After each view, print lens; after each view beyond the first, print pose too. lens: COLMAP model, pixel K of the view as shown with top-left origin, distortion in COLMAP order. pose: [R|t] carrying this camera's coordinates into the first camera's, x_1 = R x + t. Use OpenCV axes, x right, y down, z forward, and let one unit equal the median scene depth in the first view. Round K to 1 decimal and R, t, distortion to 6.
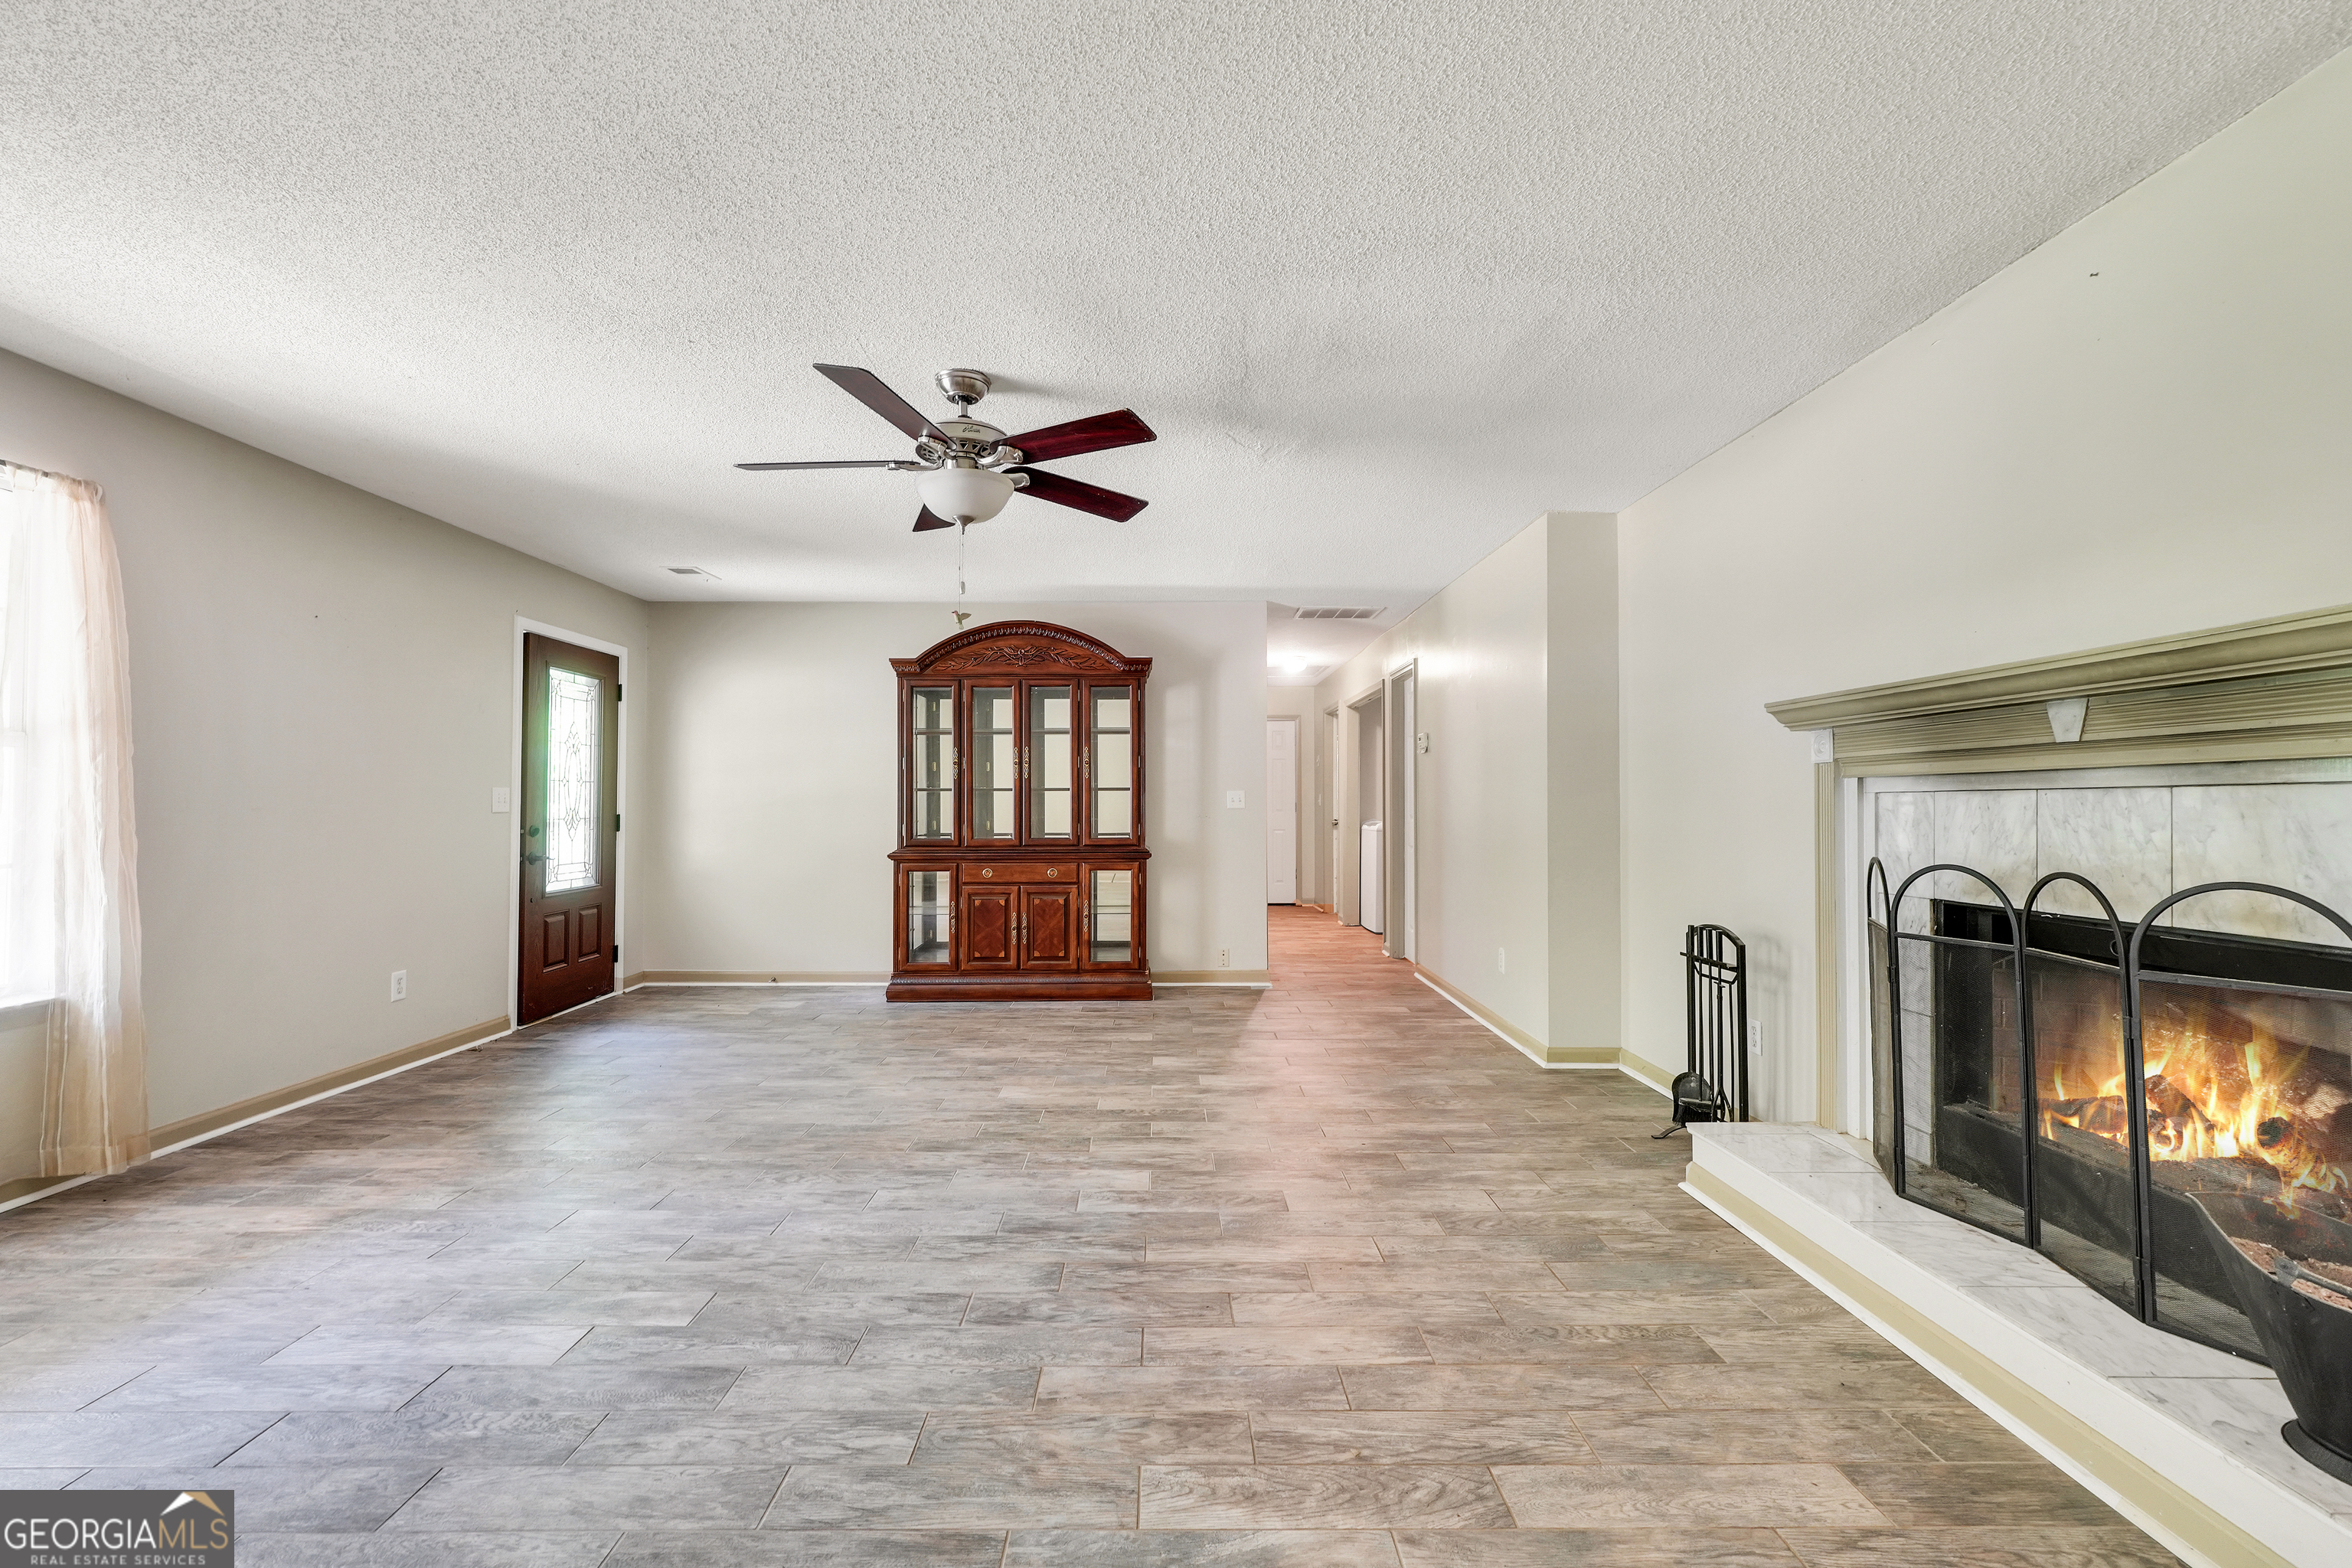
lens RADIAL K [[990.7, 0, 1164.6], [0, 990.7, 783.7], [0, 0, 1]] dist [-0.022278, 0.009591]
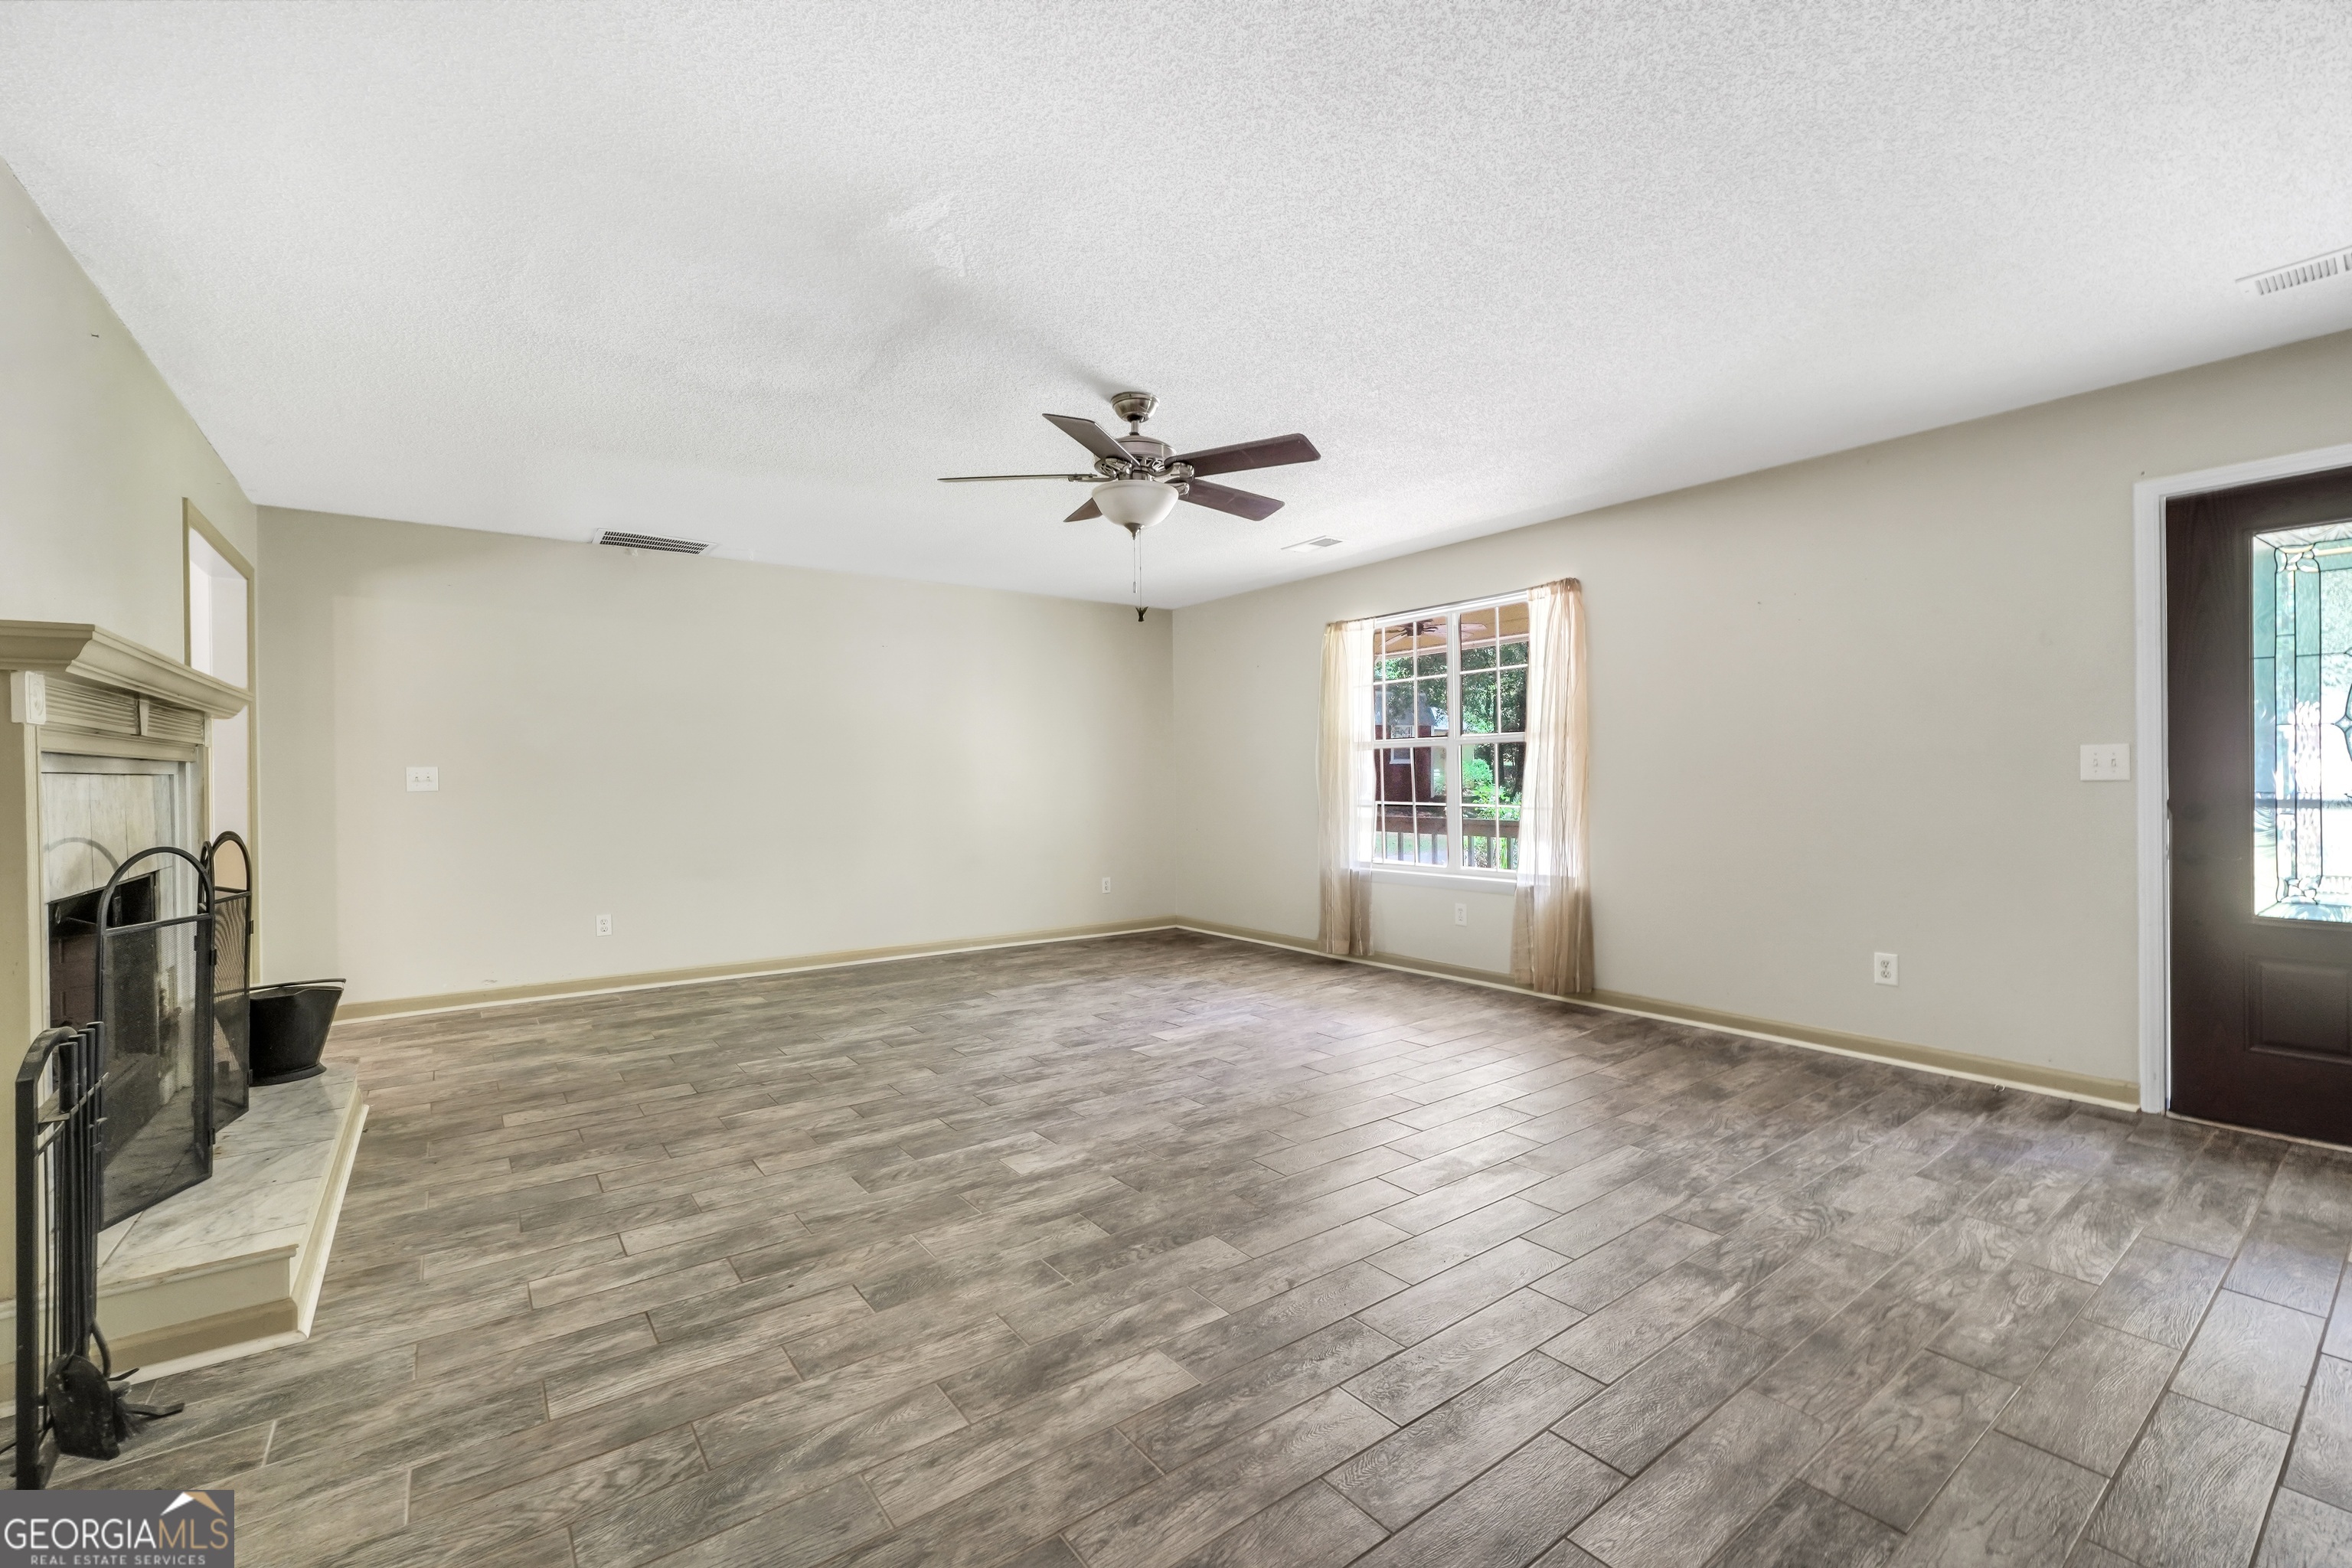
lens RADIAL K [[990.7, 0, 1164.6], [0, 990.7, 783.7], [0, 0, 1]] dist [-0.022278, 0.009591]
pose [[-0.809122, 0.010016, -0.587556, 0.466237], [0.020882, 0.999713, -0.011715, 0.043222], [0.587270, -0.021748, -0.809099, 2.054289]]
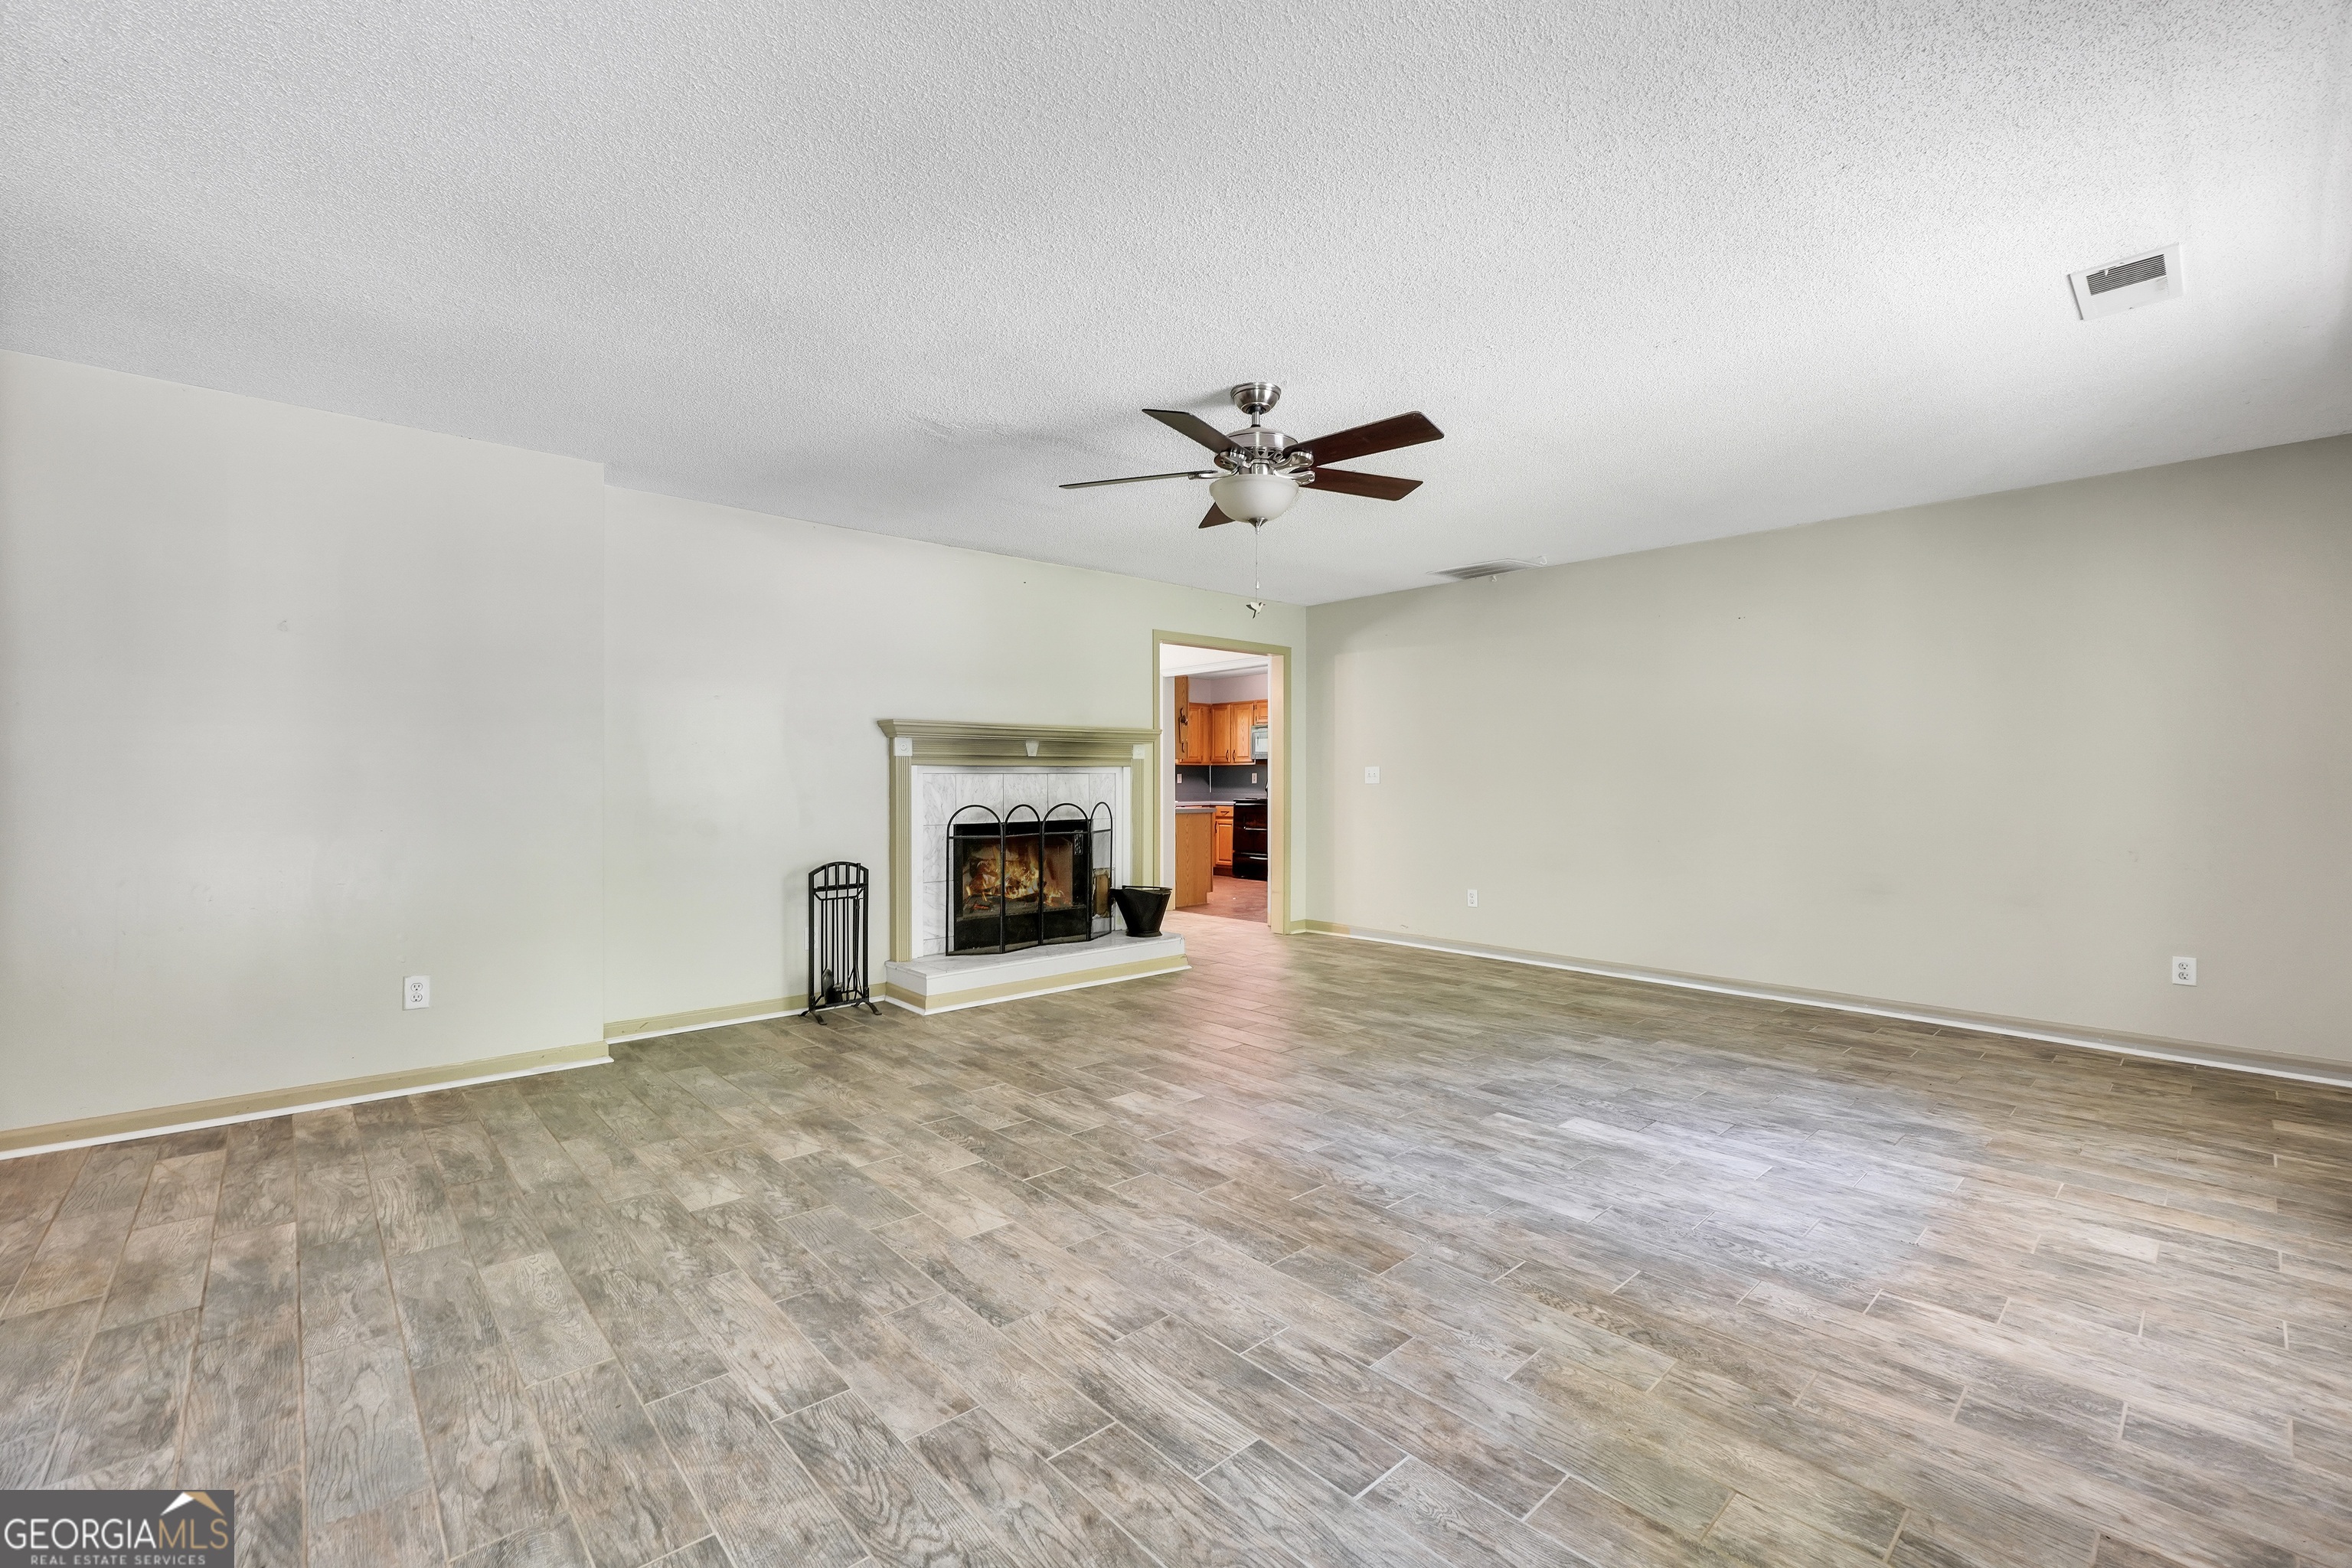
lens RADIAL K [[990.7, 0, 1164.6], [0, 990.7, 783.7], [0, 0, 1]] dist [-0.022278, 0.009591]
pose [[-0.663126, -0.003148, 0.748502, -1.024741], [-0.015382, 0.999837, -0.009423, 0.040272], [-0.748350, -0.017762, -0.663066, 1.919160]]
